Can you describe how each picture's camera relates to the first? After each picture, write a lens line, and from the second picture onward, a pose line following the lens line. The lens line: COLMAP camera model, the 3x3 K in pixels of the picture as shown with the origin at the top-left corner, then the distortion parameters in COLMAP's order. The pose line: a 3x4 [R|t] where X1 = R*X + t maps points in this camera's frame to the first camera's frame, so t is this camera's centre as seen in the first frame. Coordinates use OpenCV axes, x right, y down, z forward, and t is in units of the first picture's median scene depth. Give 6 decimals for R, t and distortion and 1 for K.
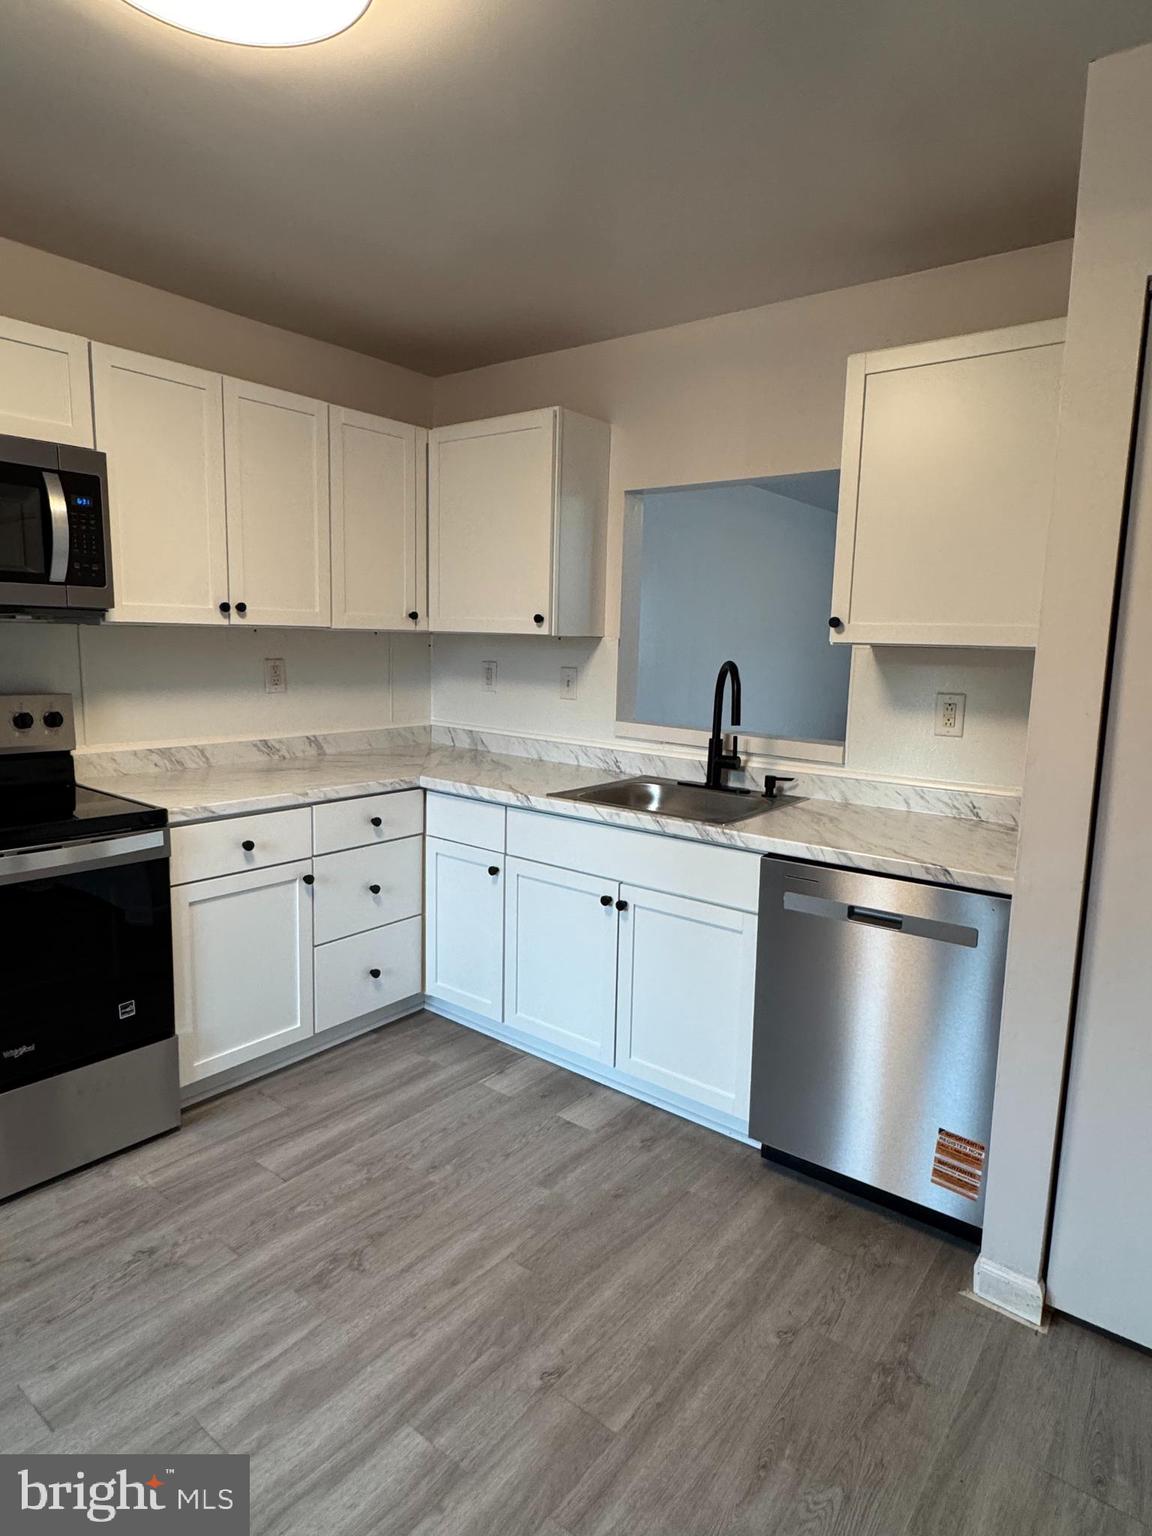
lens RADIAL K [[892.5, 0, 576.0], [0, 892.5, 768.0], [0, 0, 1]] dist [-0.002100, 0.001510]
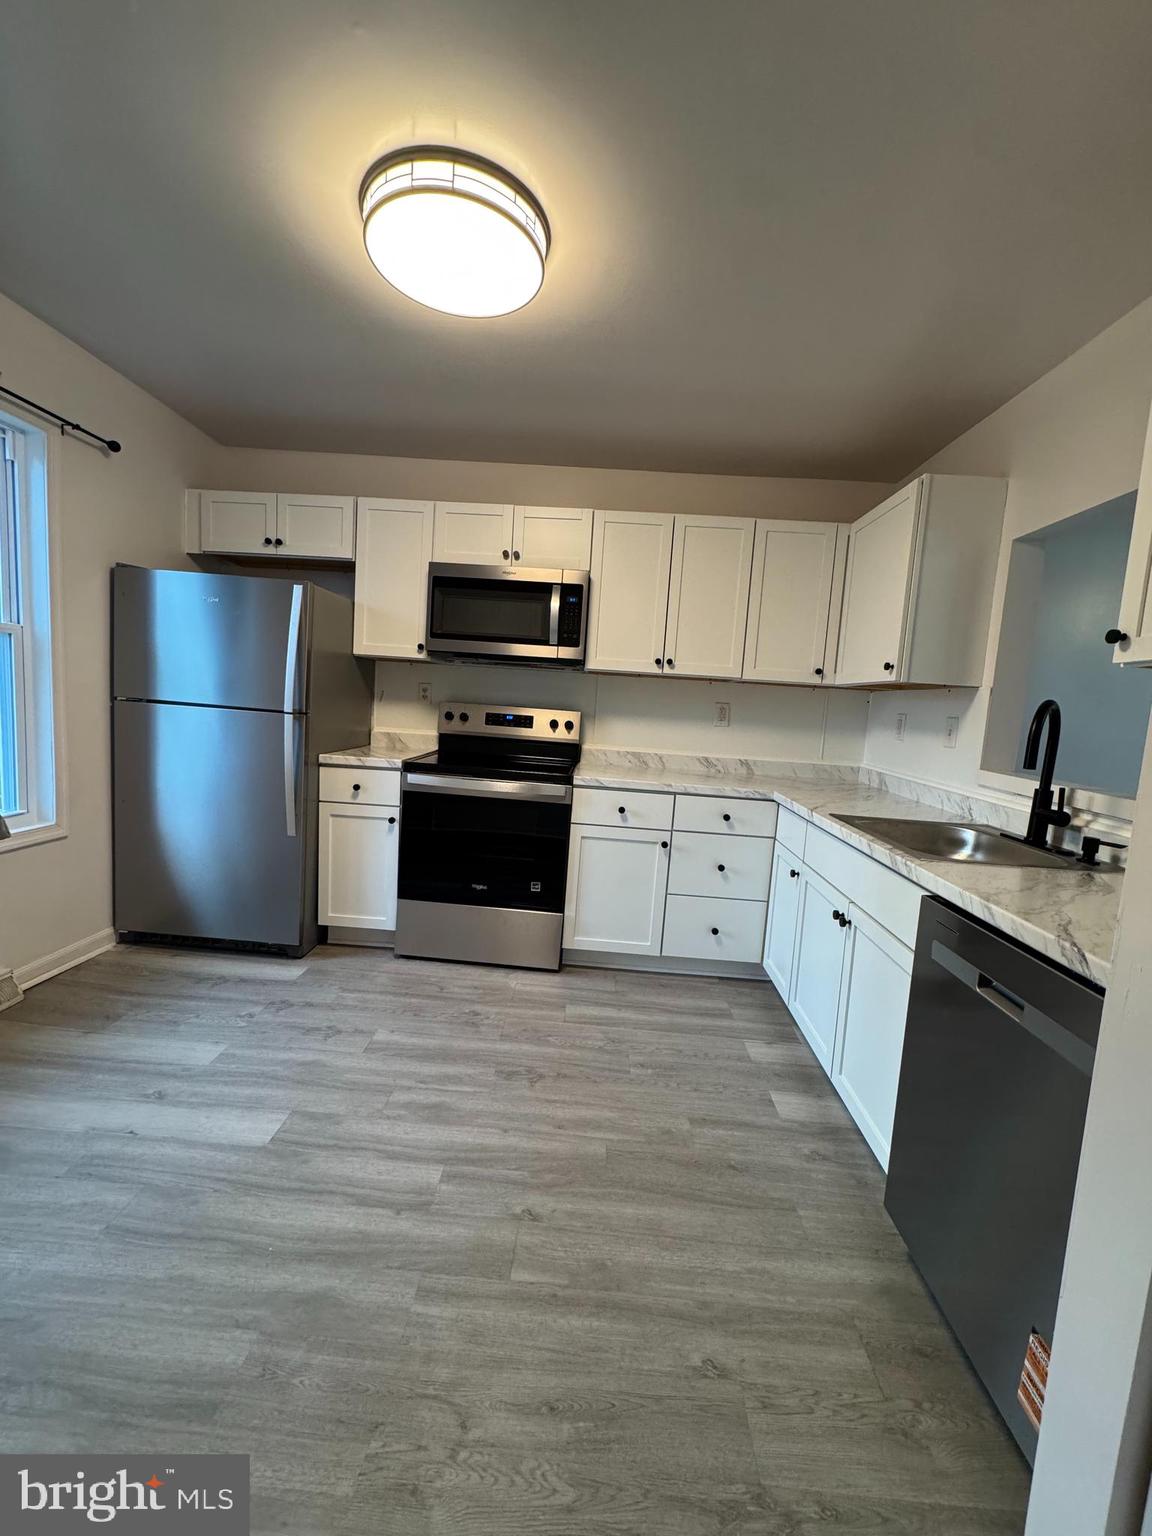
lens RADIAL K [[615.3, 0, 576.0], [0, 615.3, 768.0], [0, 0, 1]] dist [-0.002232, 0.000155]
pose [[0.577317, 0.098239, -0.810589, 0.463133], [-0.169901, 0.985460, -0.001575, 0.032118], [0.798648, 0.138629, 0.585613, 0.320454]]
